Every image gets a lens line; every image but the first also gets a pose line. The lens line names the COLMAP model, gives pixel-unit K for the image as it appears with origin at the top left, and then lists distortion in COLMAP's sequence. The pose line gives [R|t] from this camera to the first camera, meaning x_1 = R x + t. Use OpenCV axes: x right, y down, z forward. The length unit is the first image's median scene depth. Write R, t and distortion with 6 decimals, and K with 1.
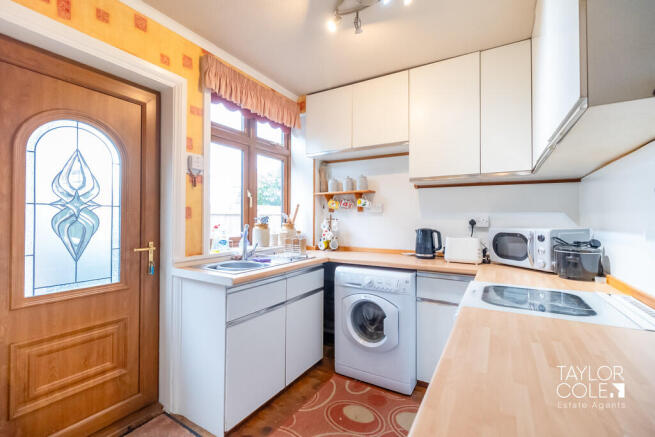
lens RADIAL K [[287.8, 0, 320.7], [0, 287.8, 216.1], [0, 0, 1]] dist [-0.000676, 0.000048]
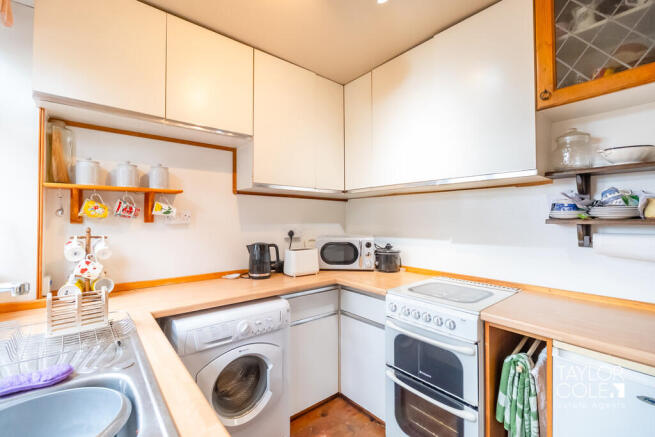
lens RADIAL K [[287.8, 0, 320.7], [0, 287.8, 216.1], [0, 0, 1]] dist [-0.000676, 0.000048]
pose [[0.332699, 0.007292, 0.943005, -0.392603], [-0.004943, 0.999970, -0.005989, -0.033529], [-0.943020, -0.002669, 0.332725, 0.555837]]
